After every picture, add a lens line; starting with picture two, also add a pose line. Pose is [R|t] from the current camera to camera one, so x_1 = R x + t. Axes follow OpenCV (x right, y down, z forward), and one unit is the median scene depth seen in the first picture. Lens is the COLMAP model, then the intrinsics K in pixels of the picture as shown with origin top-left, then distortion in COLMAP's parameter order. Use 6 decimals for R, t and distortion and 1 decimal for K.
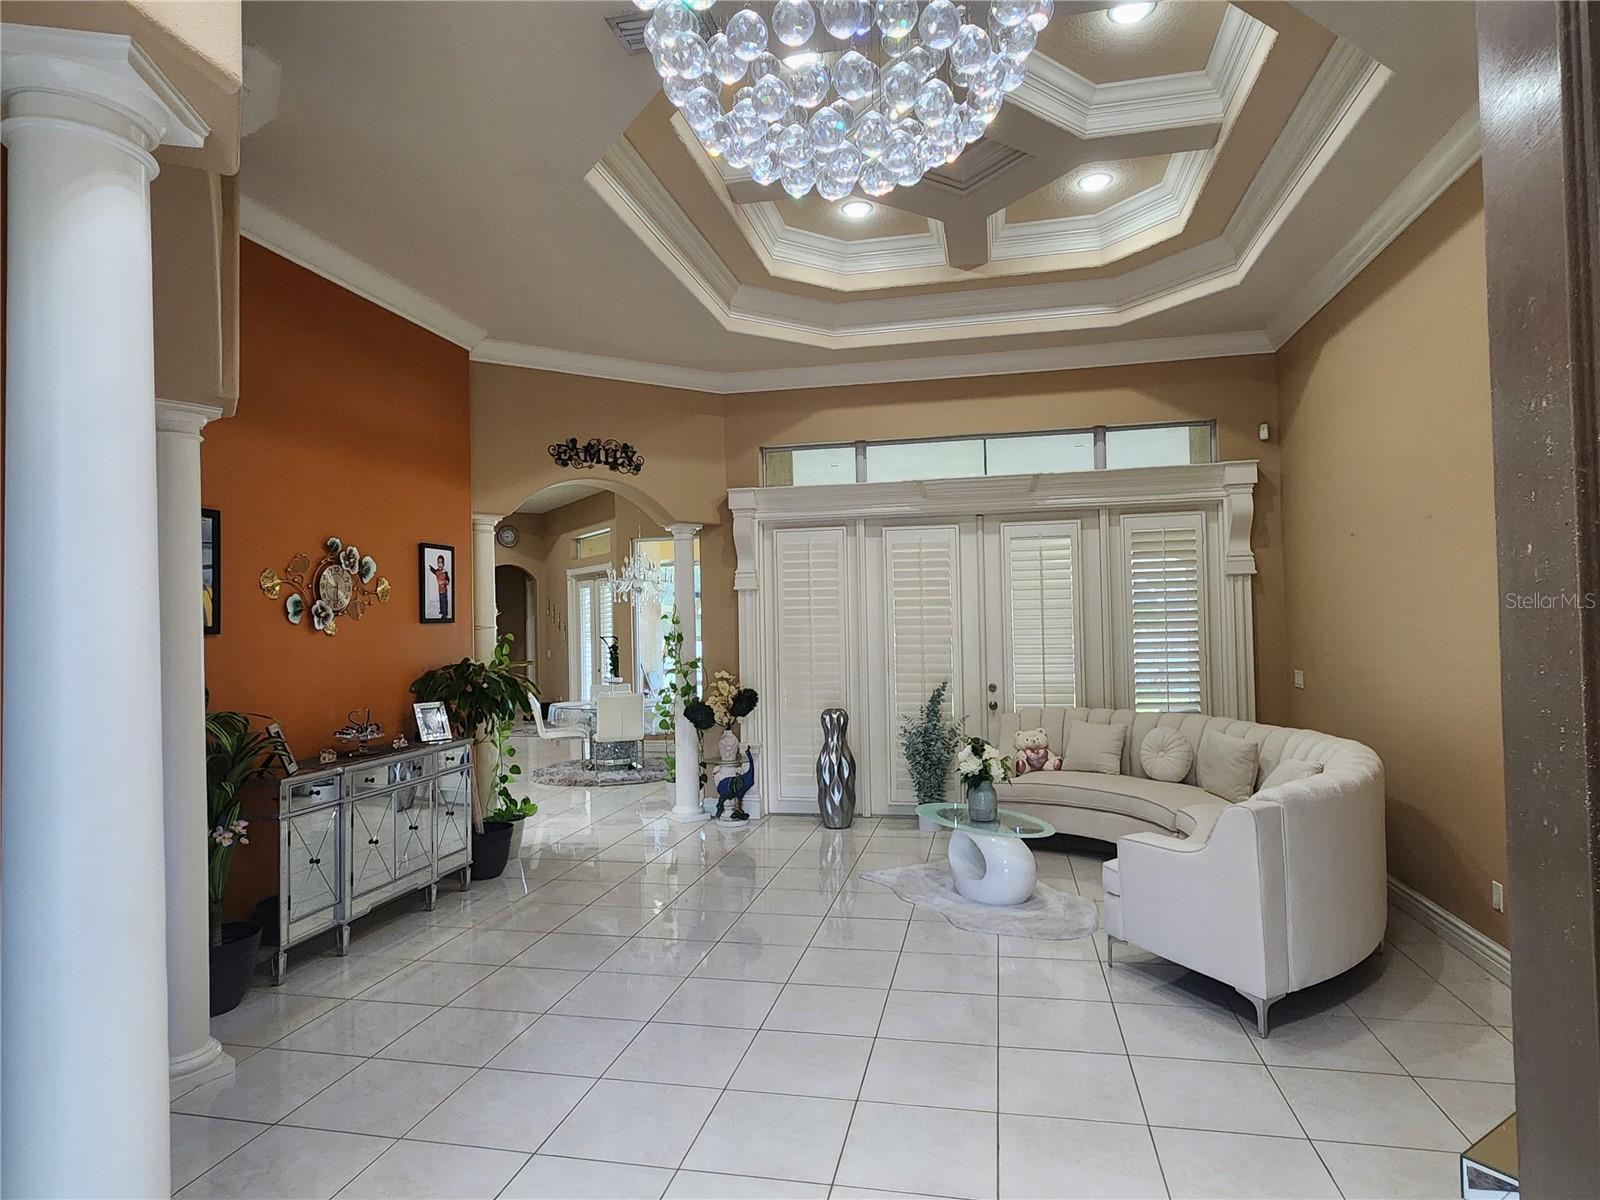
lens RADIAL K [[903.5, 0, 808.8], [0, 903.5, 598.9], [0, 0, 1]] dist [-0.002196, 0.000298]
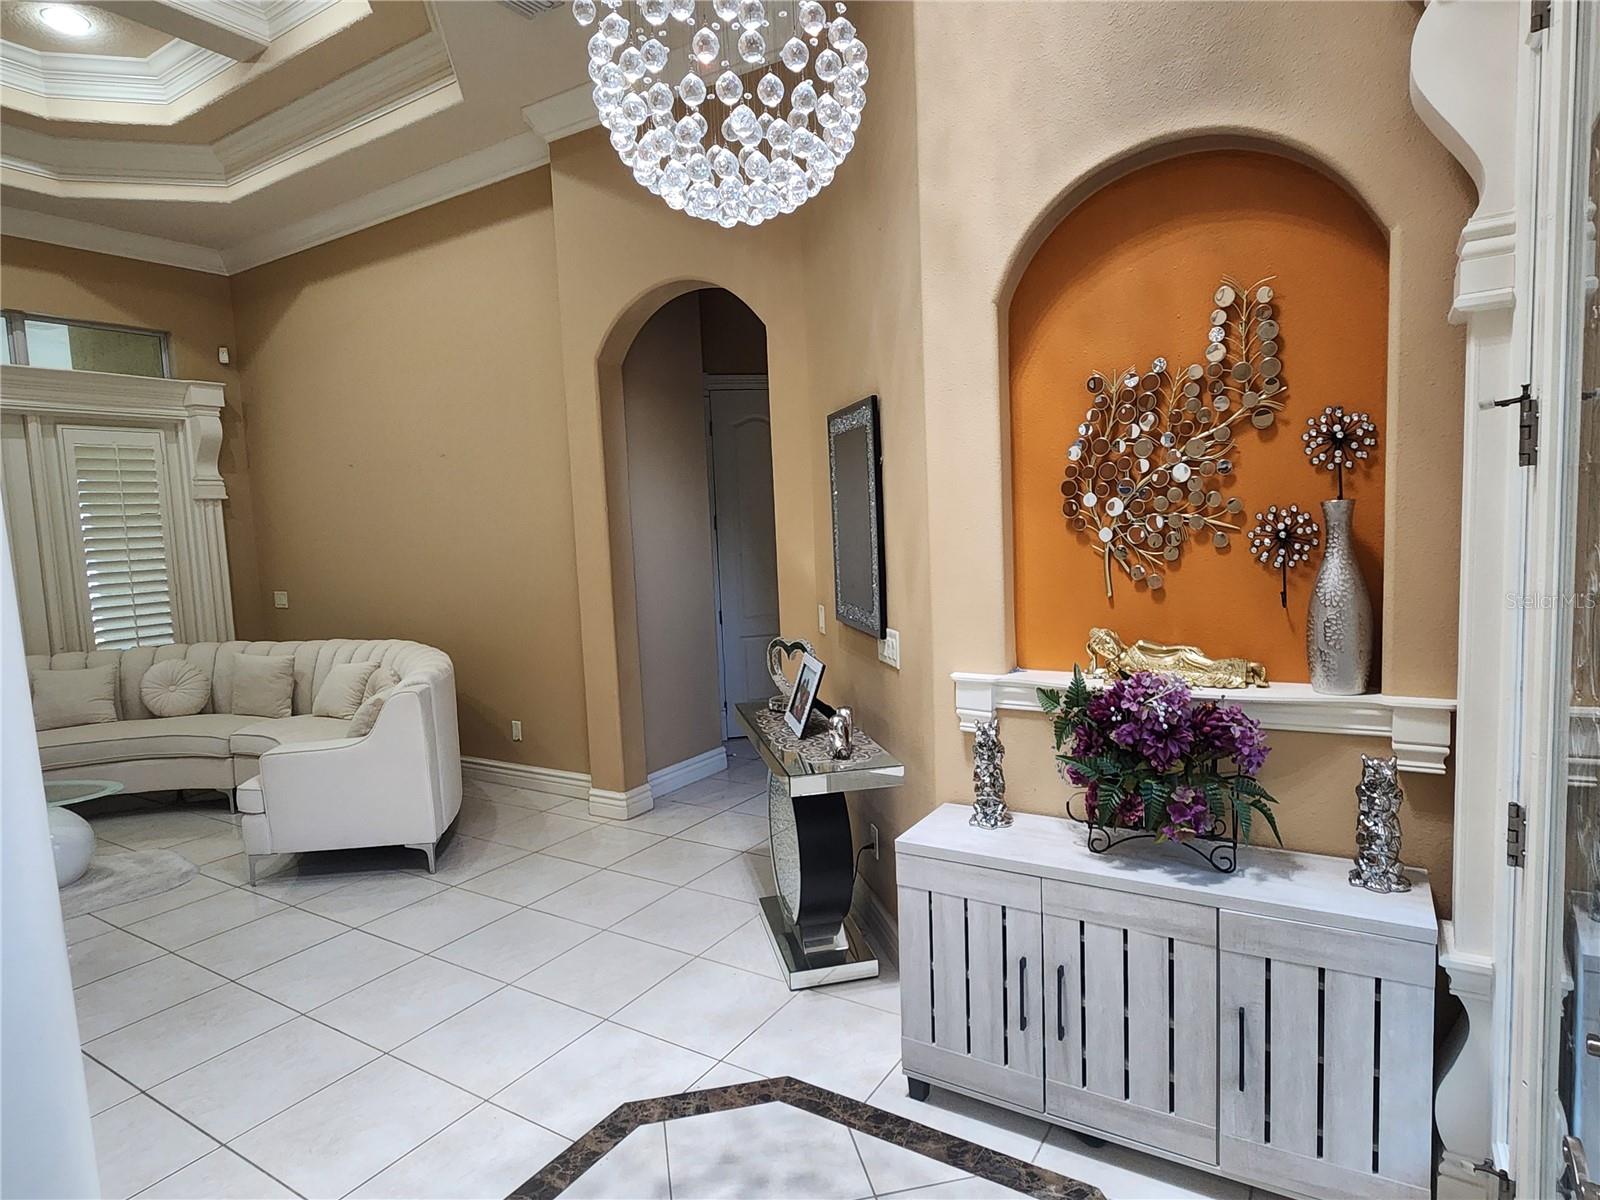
lens RADIAL K [[903.5, 0, 808.8], [0, 903.5, 598.9], [0, 0, 1]] dist [-0.002196, 0.000298]
pose [[0.344866, -0.075997, 0.935570, -0.253063], [0.007517, 0.996909, 0.078208, 0.010230], [-0.938622, -0.019939, 0.344372, 0.055942]]
